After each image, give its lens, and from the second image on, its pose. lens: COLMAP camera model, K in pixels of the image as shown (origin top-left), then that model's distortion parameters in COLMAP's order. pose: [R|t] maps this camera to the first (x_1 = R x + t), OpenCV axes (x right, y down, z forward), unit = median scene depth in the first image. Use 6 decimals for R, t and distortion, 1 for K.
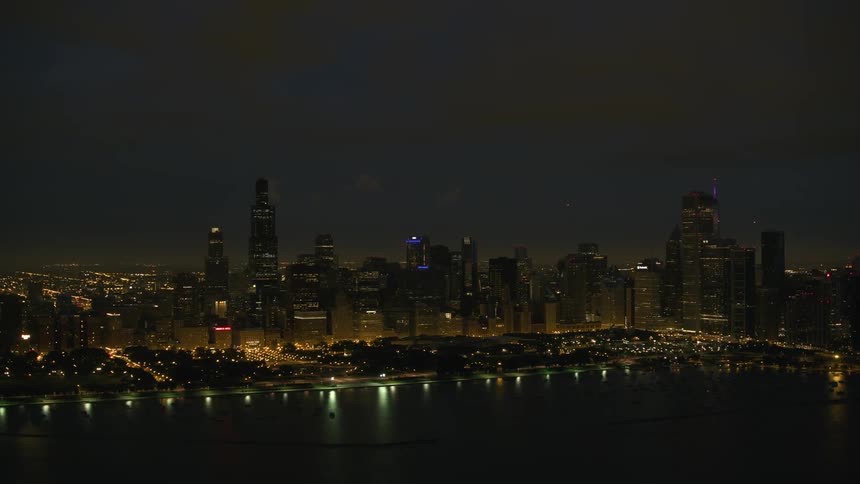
lens RADIAL K [[1099.0, 0, 430.0], [0, 1099.0, 242.0], [0, 0, 1]] dist [-0.266244, 0.413889]
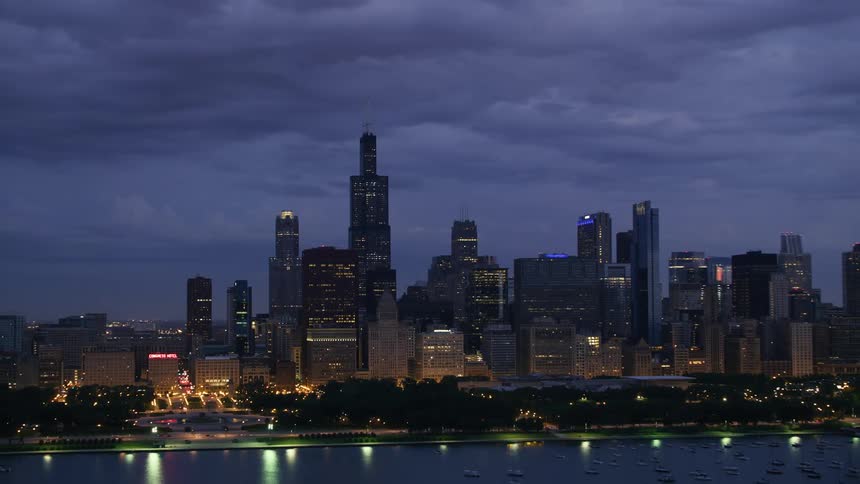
lens RADIAL K [[1465.9, 0, 430.0], [0, 1465.9, 242.0], [0, 0, 1]] dist [-0.043512, -0.079216]
pose [[0.958304, -0.014205, -0.285397, 0.149274], [0.003436, 0.999264, -0.038200, 0.045603], [0.285730, 0.035627, 0.957648, 0.275311]]
